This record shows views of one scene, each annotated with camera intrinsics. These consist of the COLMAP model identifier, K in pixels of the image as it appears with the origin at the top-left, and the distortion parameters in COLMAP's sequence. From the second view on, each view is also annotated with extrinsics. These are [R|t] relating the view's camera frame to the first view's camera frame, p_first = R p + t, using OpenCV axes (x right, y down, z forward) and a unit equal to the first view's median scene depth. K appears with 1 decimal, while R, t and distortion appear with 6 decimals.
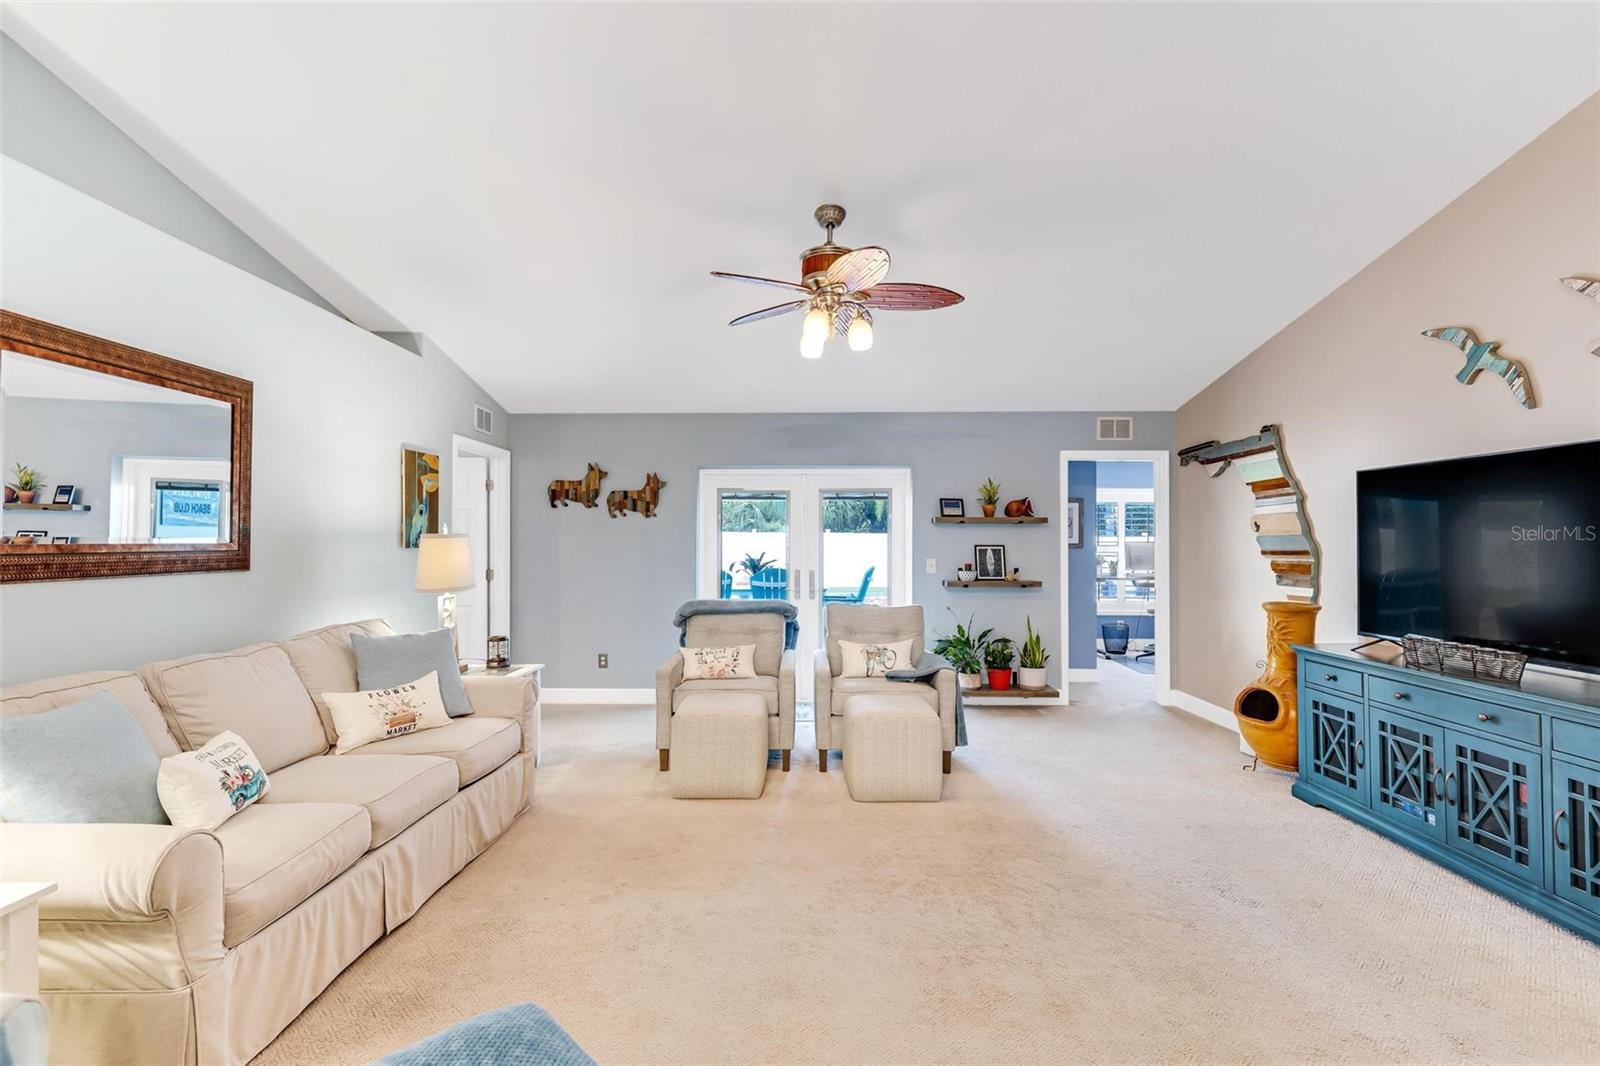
lens RADIAL K [[726.1, 0, 791.1], [0, 726.1, 535.4], [0, 0, 1]] dist [0.005360, 0.001150]
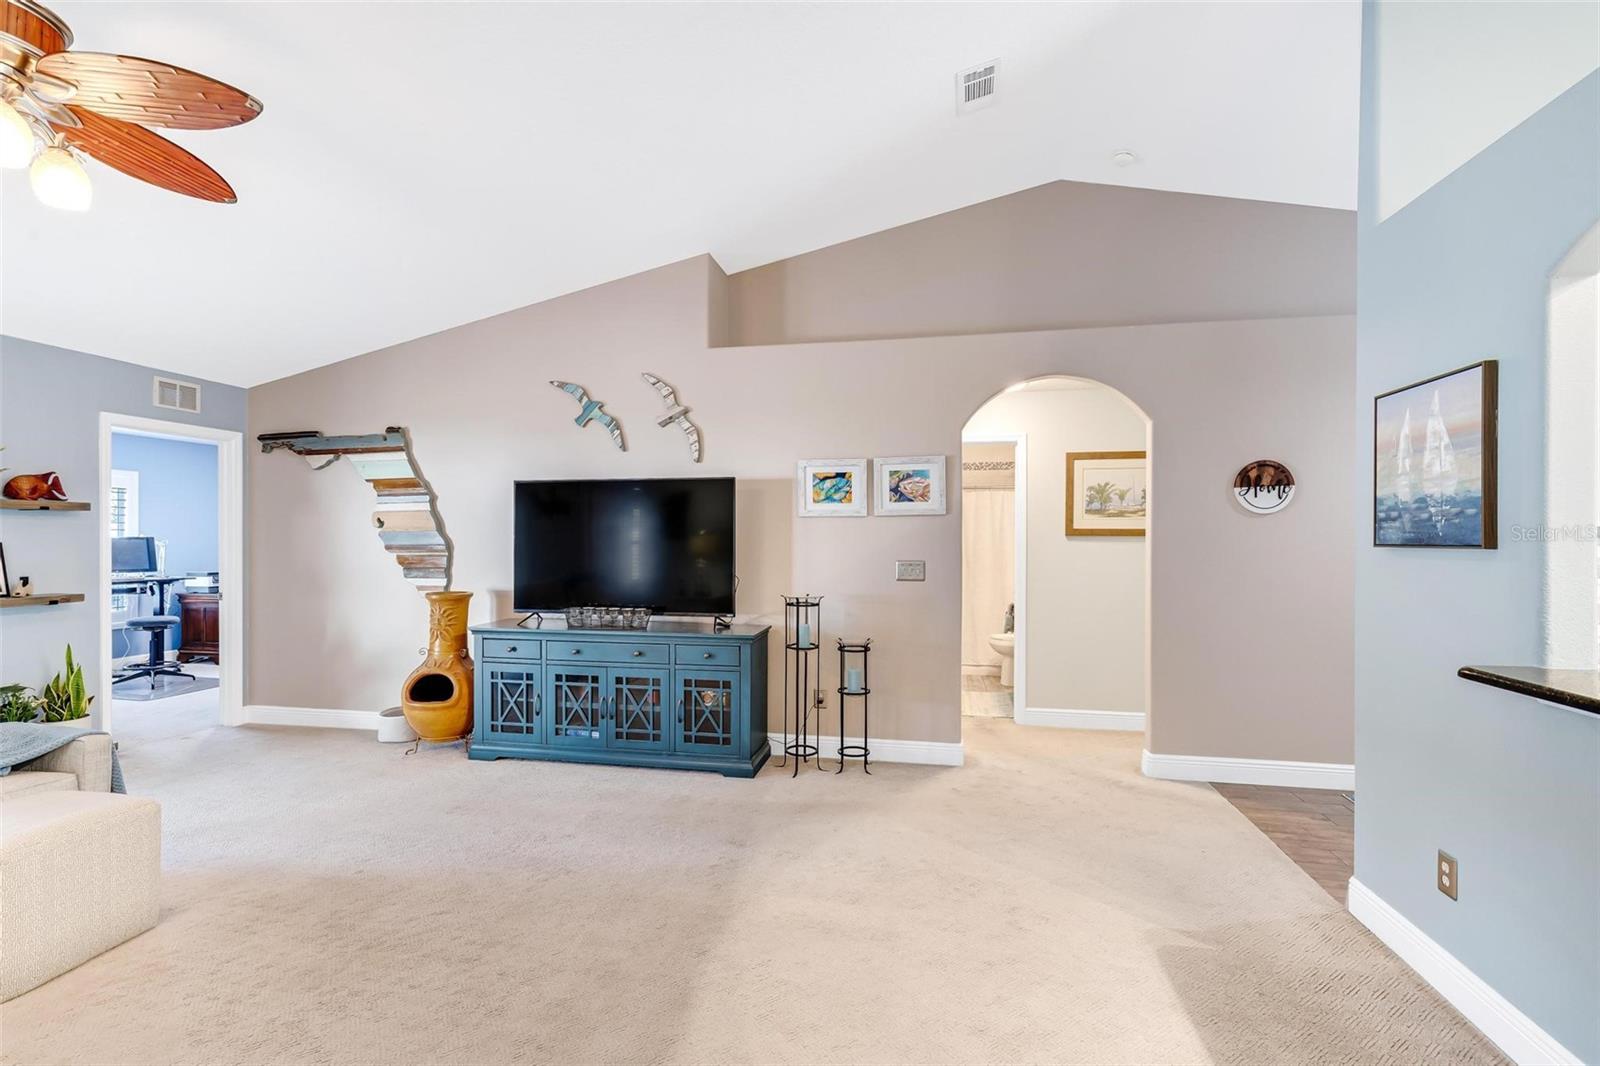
lens RADIAL K [[726.1, 0, 799.7], [0, 726.1, 531.7], [0, 0, 1]] dist [0.005360, 0.001150]
pose [[0.180424, 0.006539, 0.983567, -0.345727], [-0.010451, 0.999934, -0.004731, -0.000639], [-0.983533, -0.009426, 0.180480, 0.289167]]
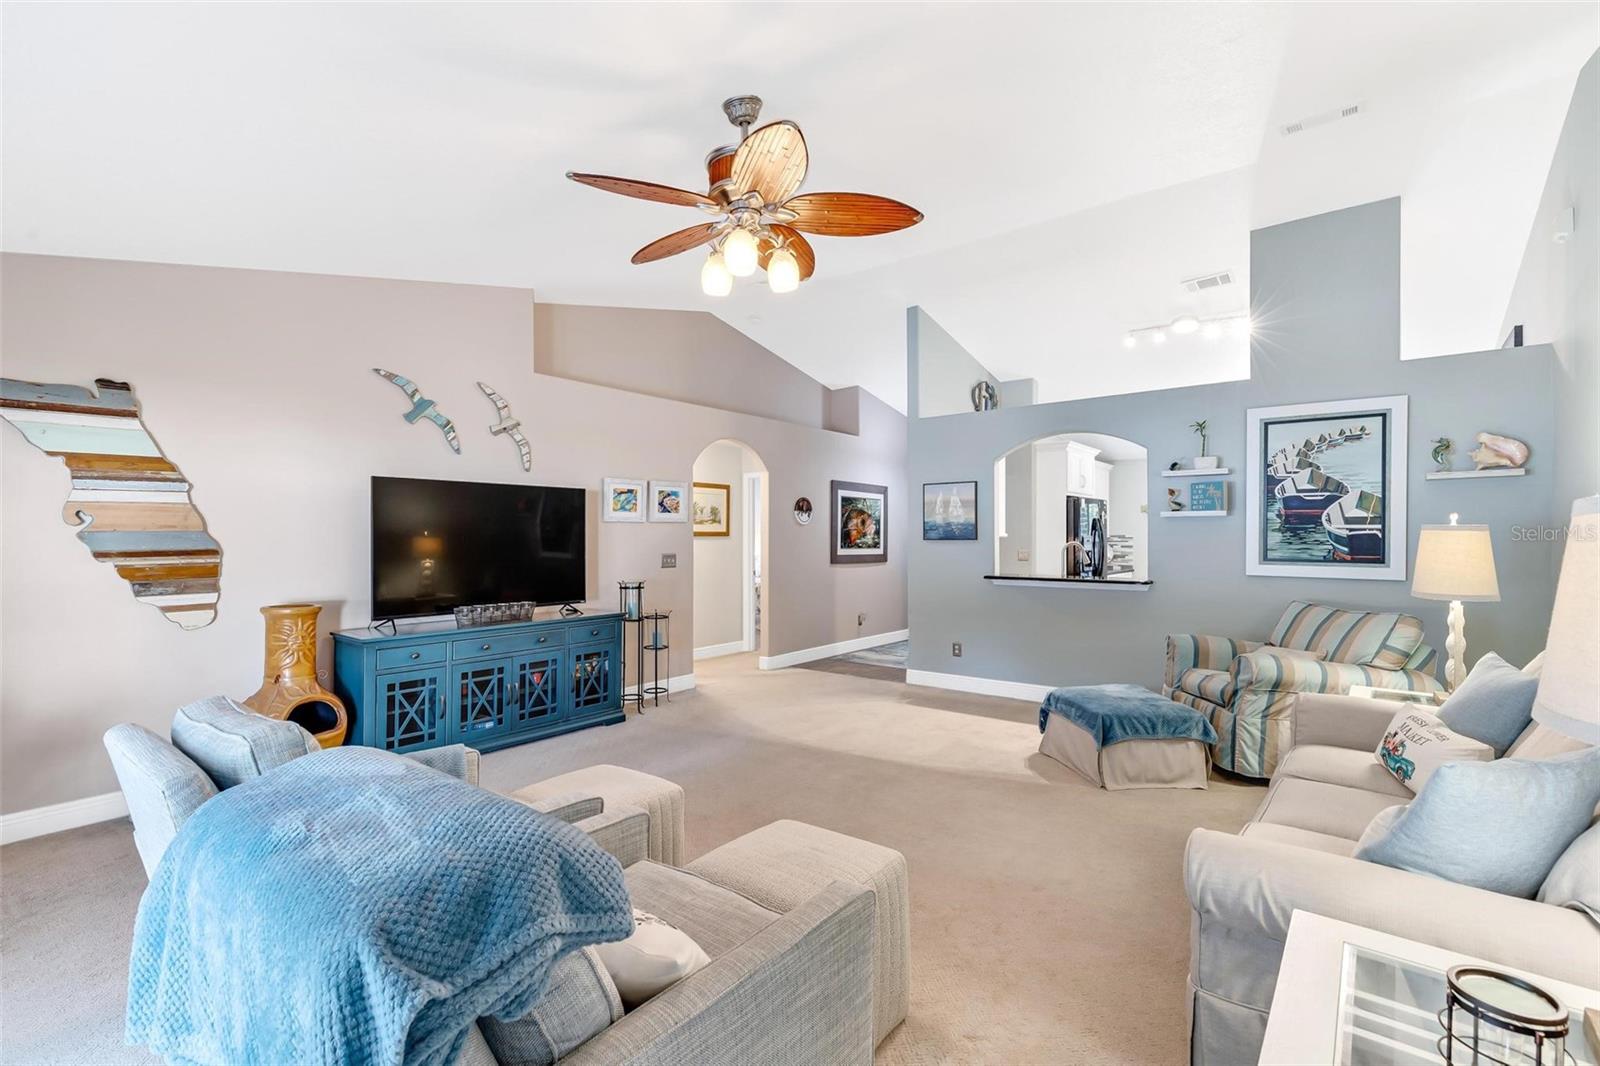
lens RADIAL K [[726.1, 0, 791.6], [0, 726.1, 527.5], [0, 0, 1]] dist [0.005360, 0.001150]
pose [[-0.793861, 0.008480, 0.608040, -0.415910], [-0.004481, 0.999794, -0.019794, 0.010010], [-0.608083, -0.018438, -0.793659, 1.461847]]
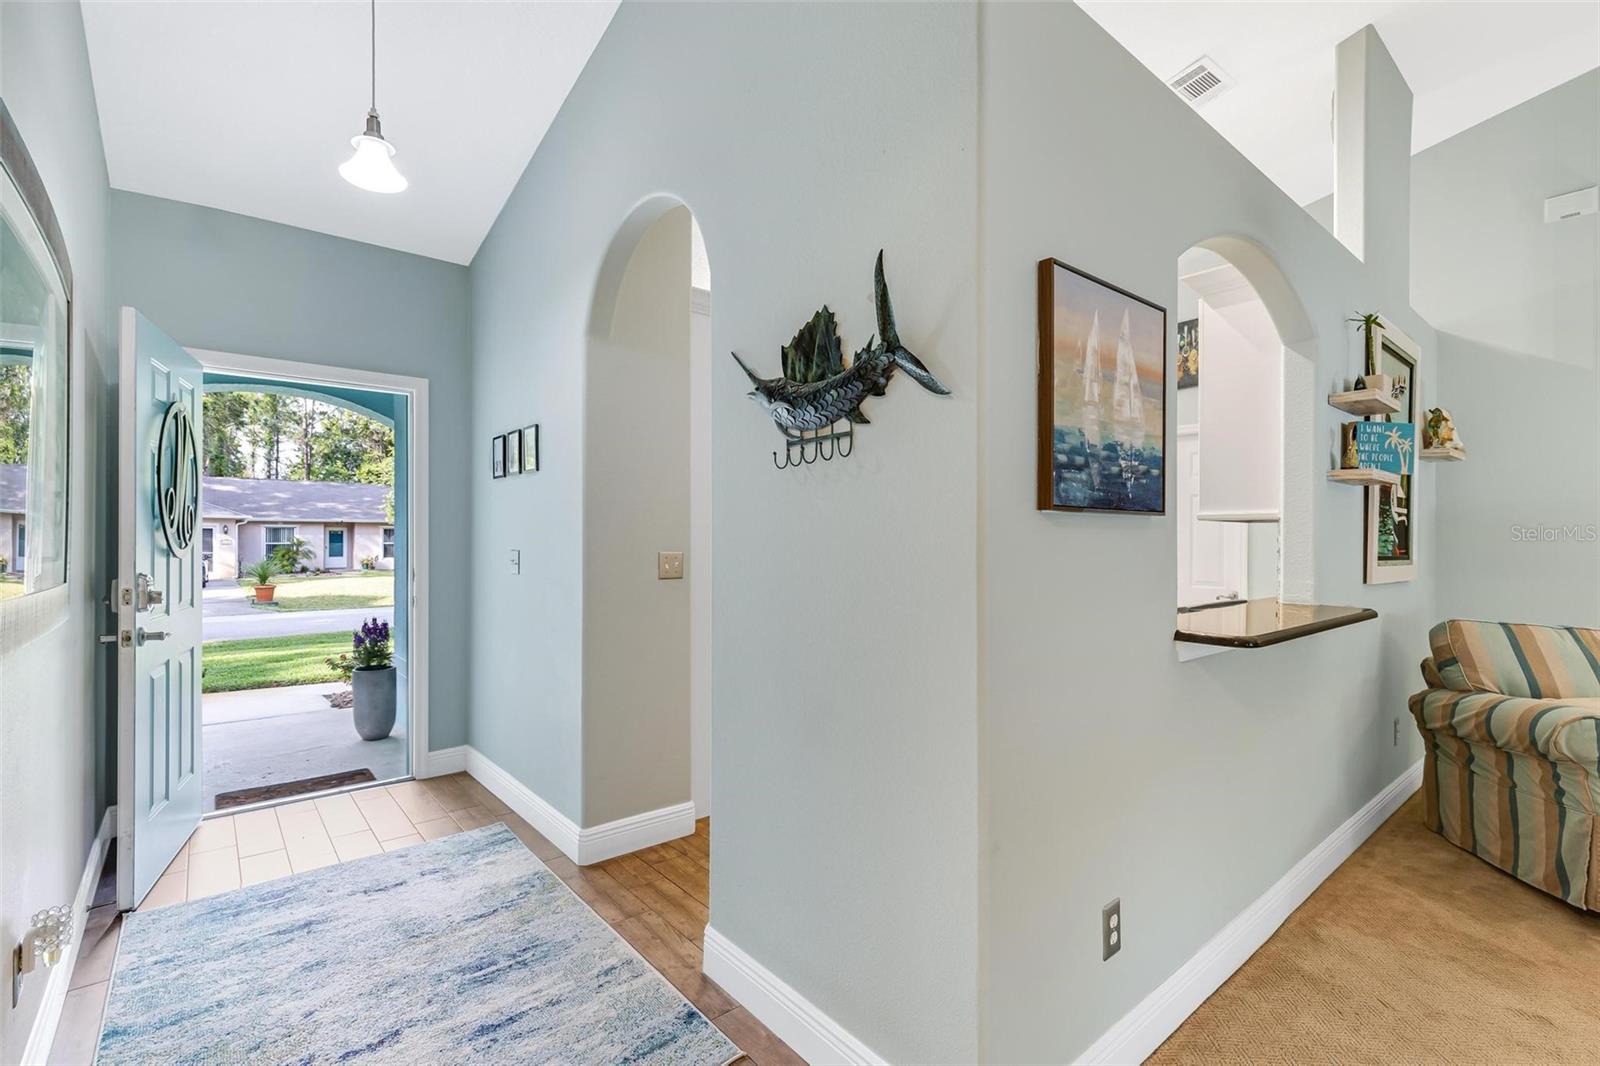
lens RADIAL K [[726.1, 0, 799.8], [0, 726.1, 536.2], [0, 0, 1]] dist [0.005360, 0.001150]
pose [[-0.756193, -0.008622, -0.654292, 0.734178], [0.004115, 0.999831, -0.017930, 0.024905], [0.654336, -0.016251, -0.756030, 0.106148]]
